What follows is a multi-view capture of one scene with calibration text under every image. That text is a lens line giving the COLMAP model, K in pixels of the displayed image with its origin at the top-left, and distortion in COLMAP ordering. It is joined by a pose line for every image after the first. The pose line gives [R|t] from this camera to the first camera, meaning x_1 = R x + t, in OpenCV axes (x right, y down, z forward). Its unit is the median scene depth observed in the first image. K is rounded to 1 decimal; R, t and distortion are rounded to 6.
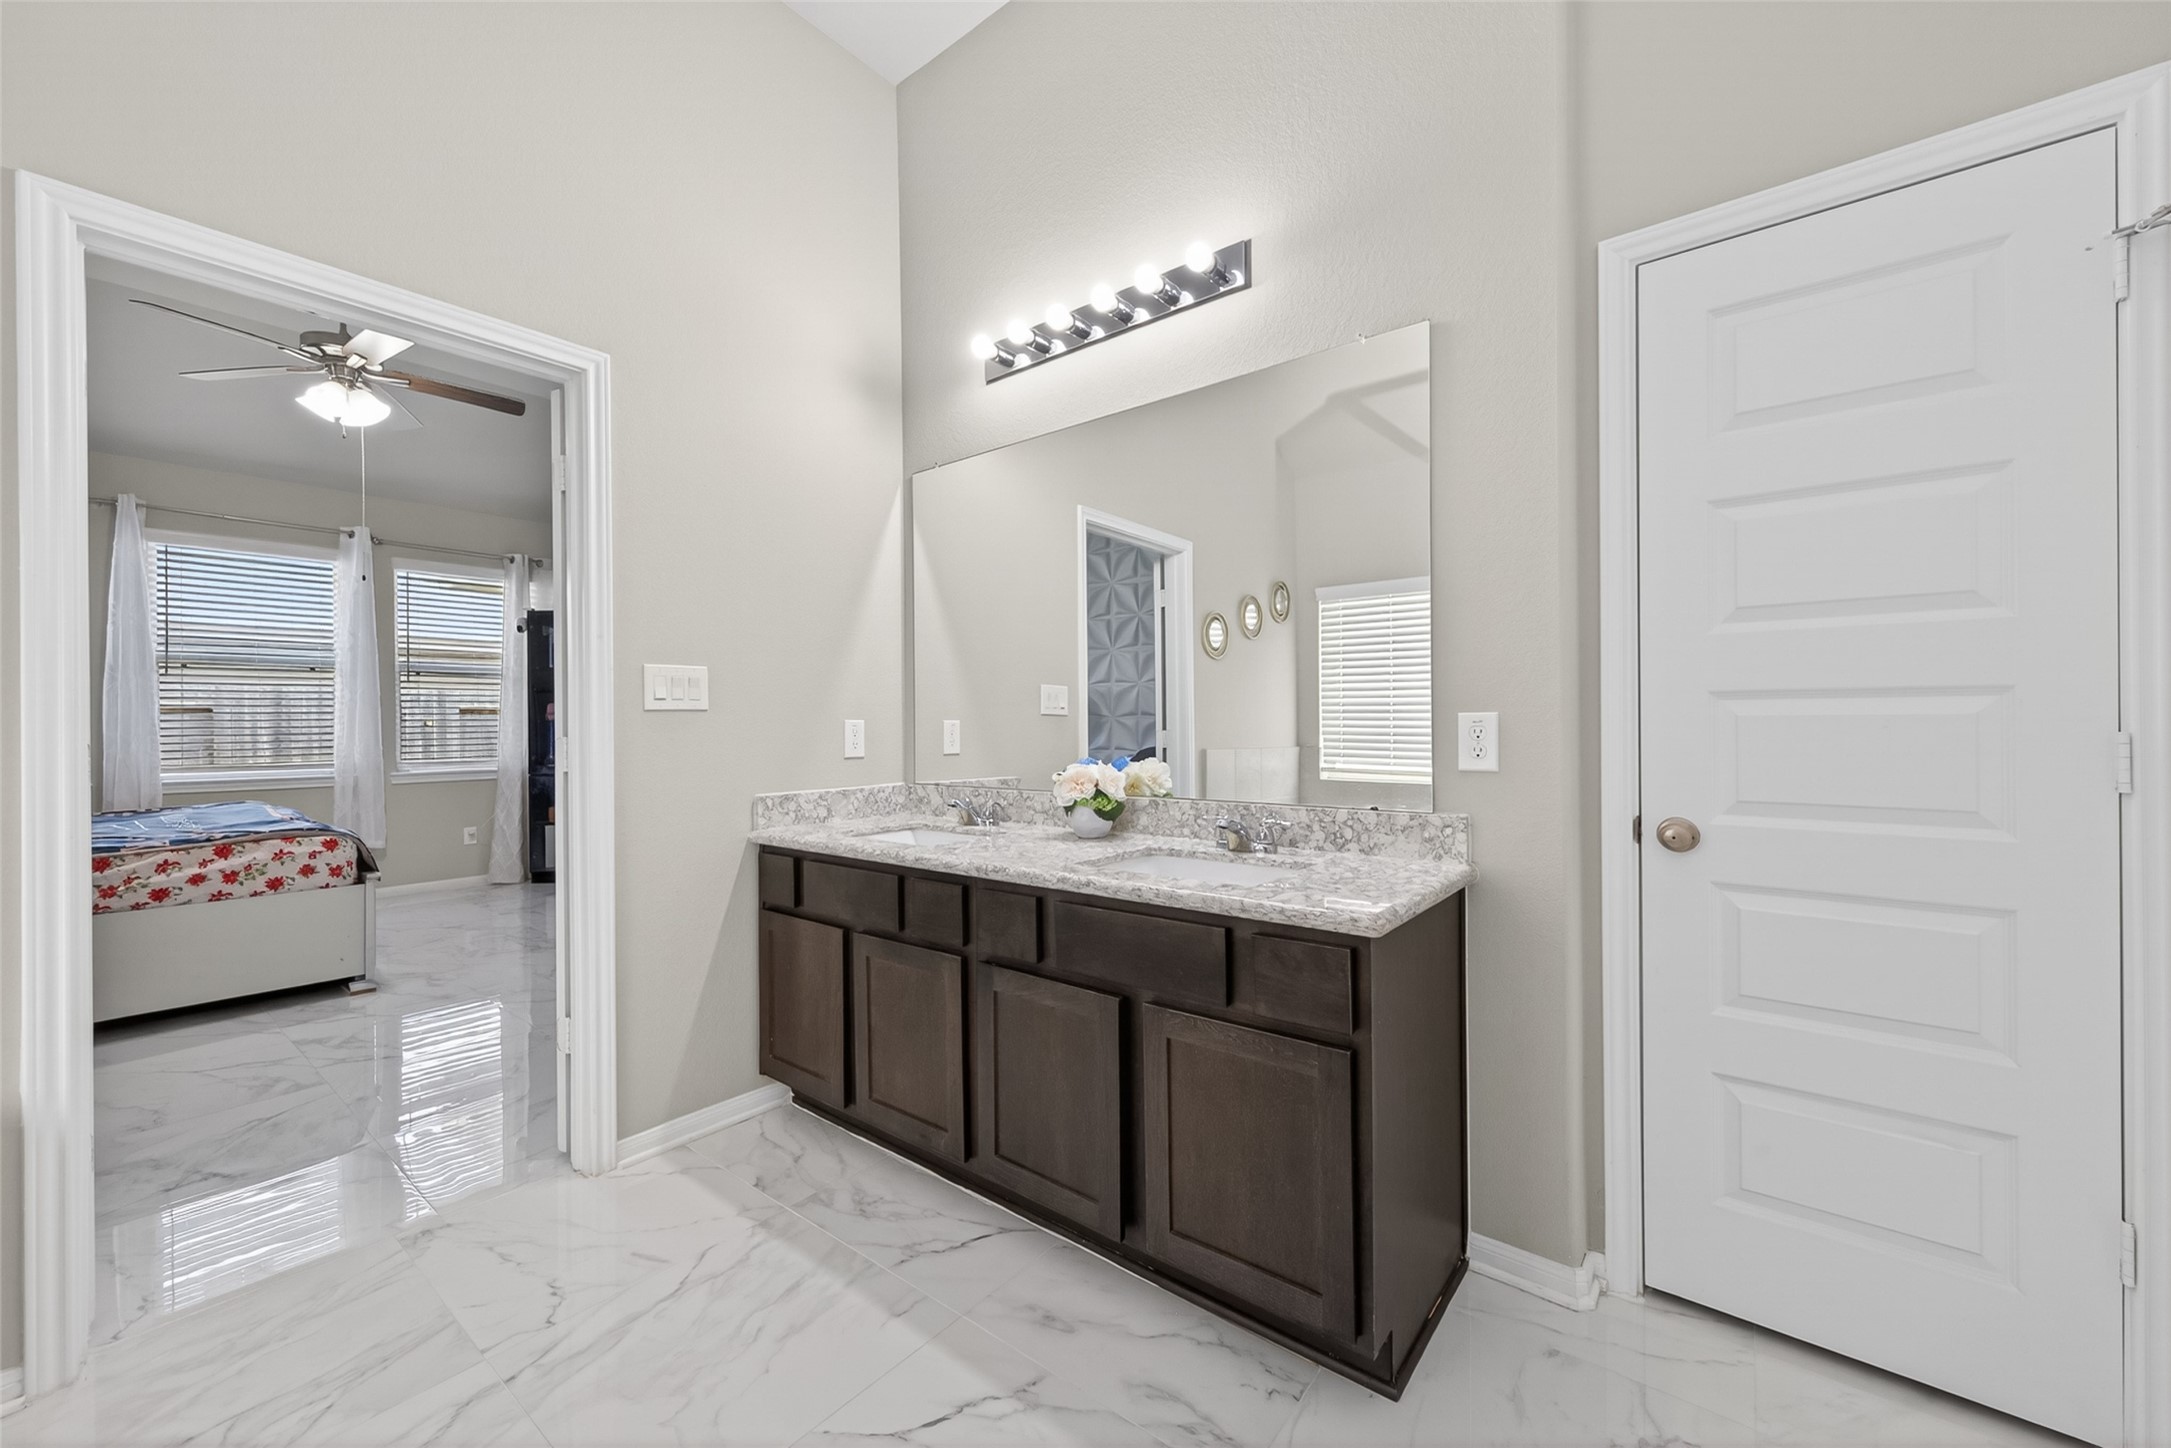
lens RADIAL K [[839.2, 0, 1092.1], [0, 839.2, 724.3], [0, 0, 1]] dist [0.004009, -0.000244]
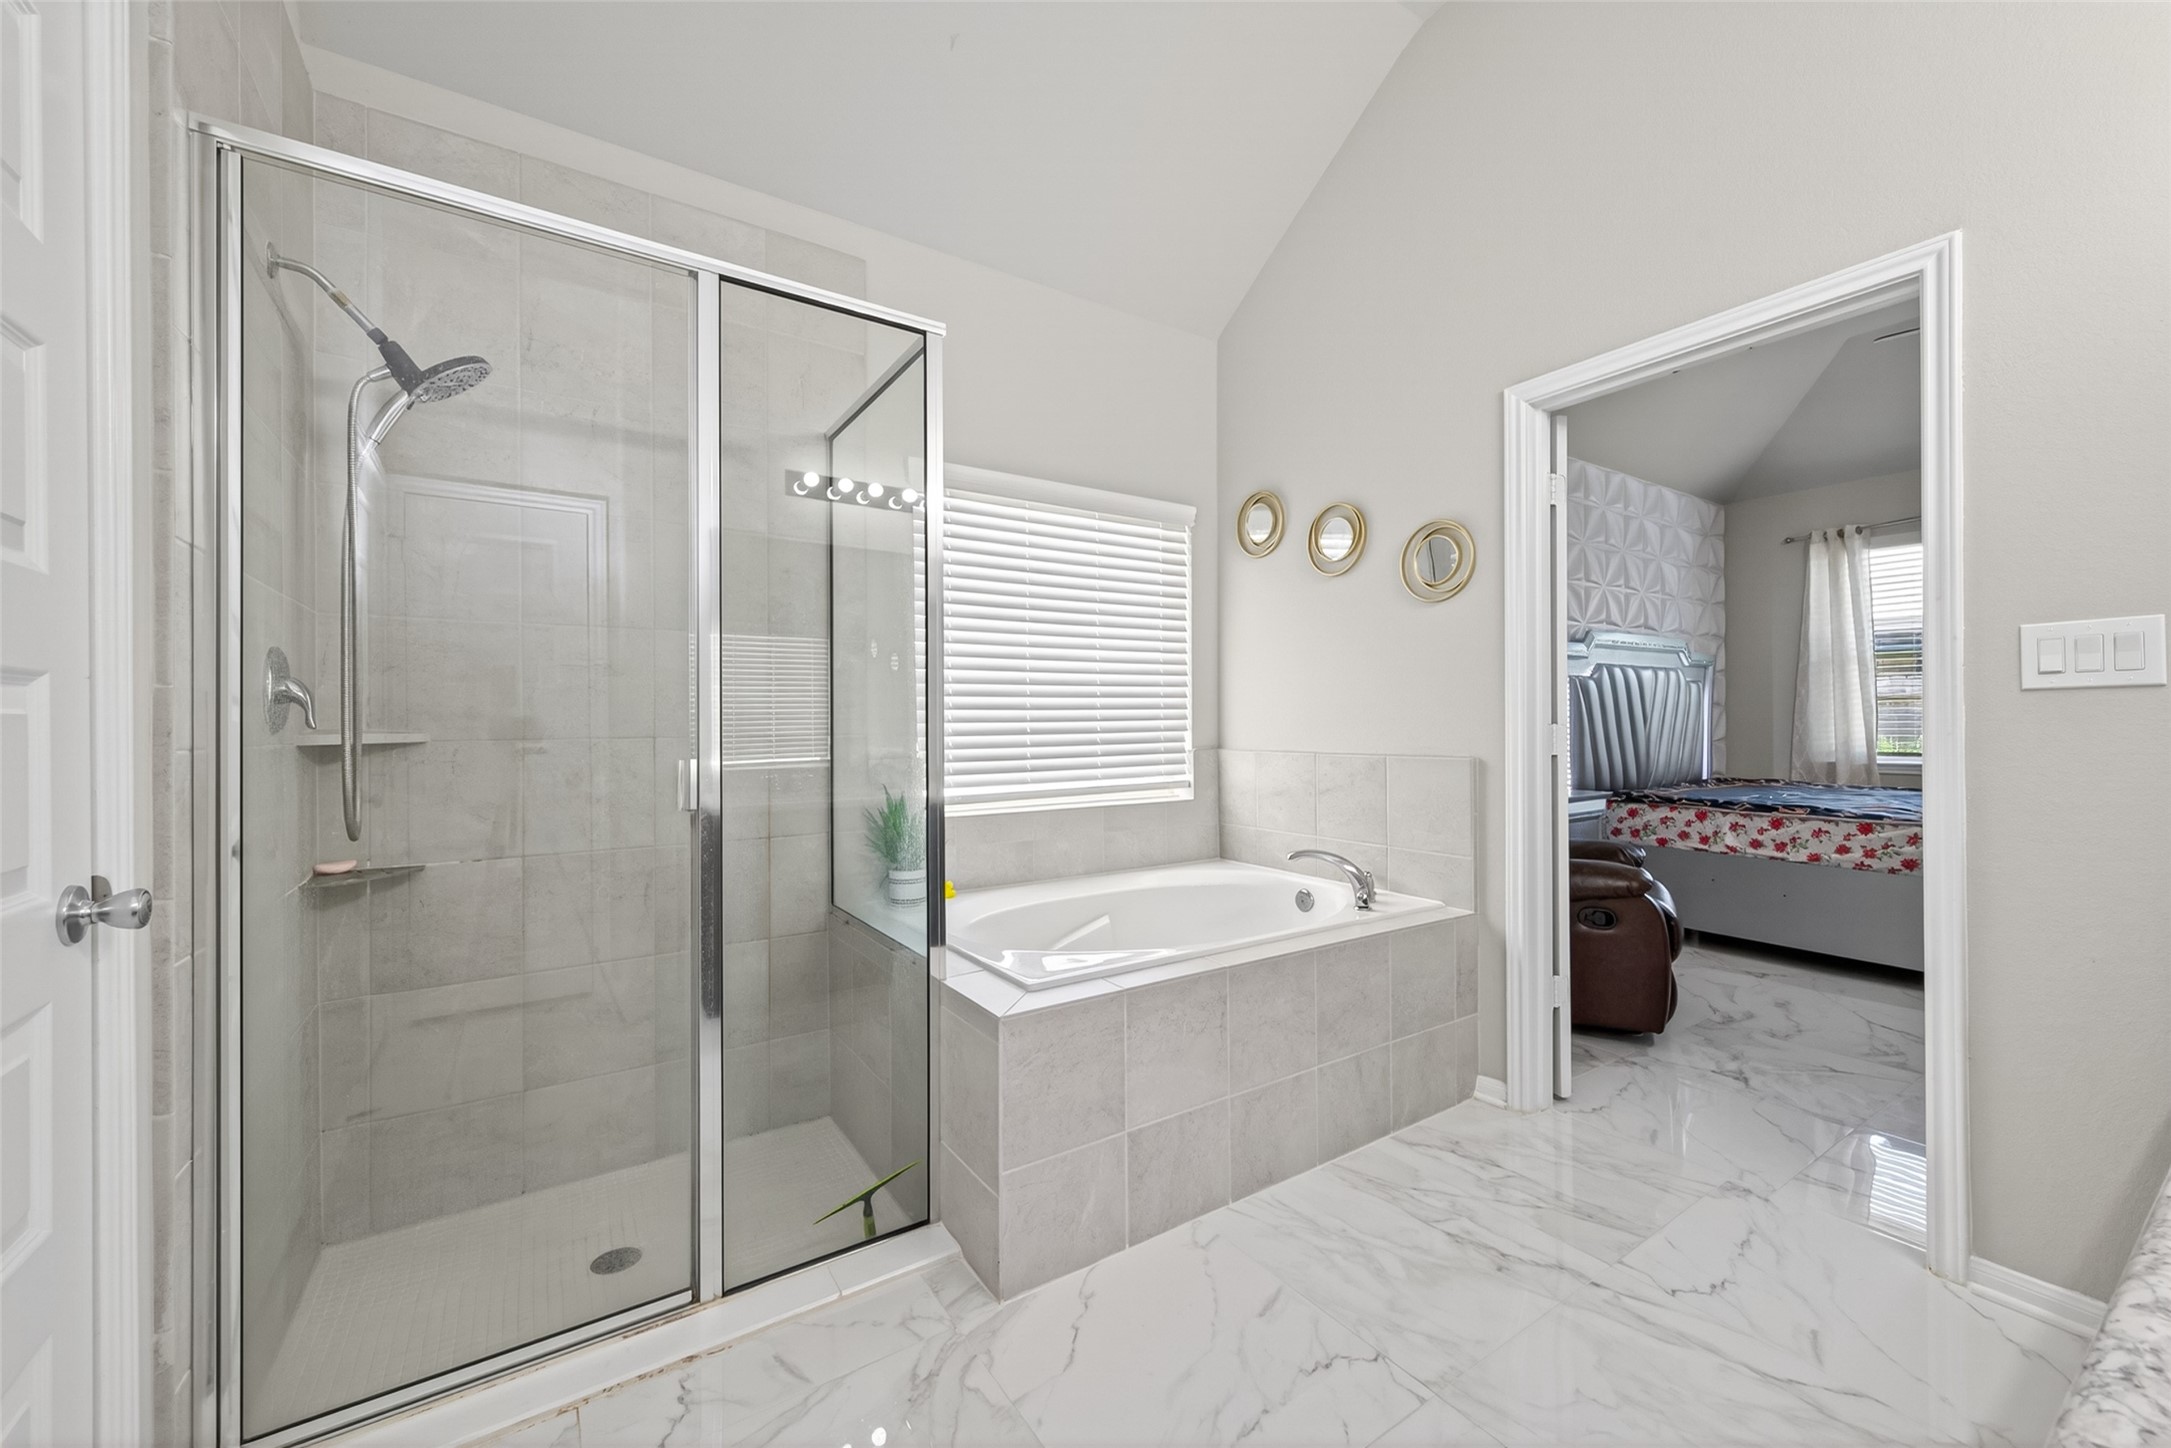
lens RADIAL K [[839.2, 0, 1092.1], [0, 839.2, 724.3], [0, 0, 1]] dist [0.004009, -0.000244]
pose [[-0.313137, 0.009652, -0.949659, 0.417827], [0.010055, 0.999926, 0.006847, 0.000076], [0.949655, -0.007405, -0.313211, 0.492541]]
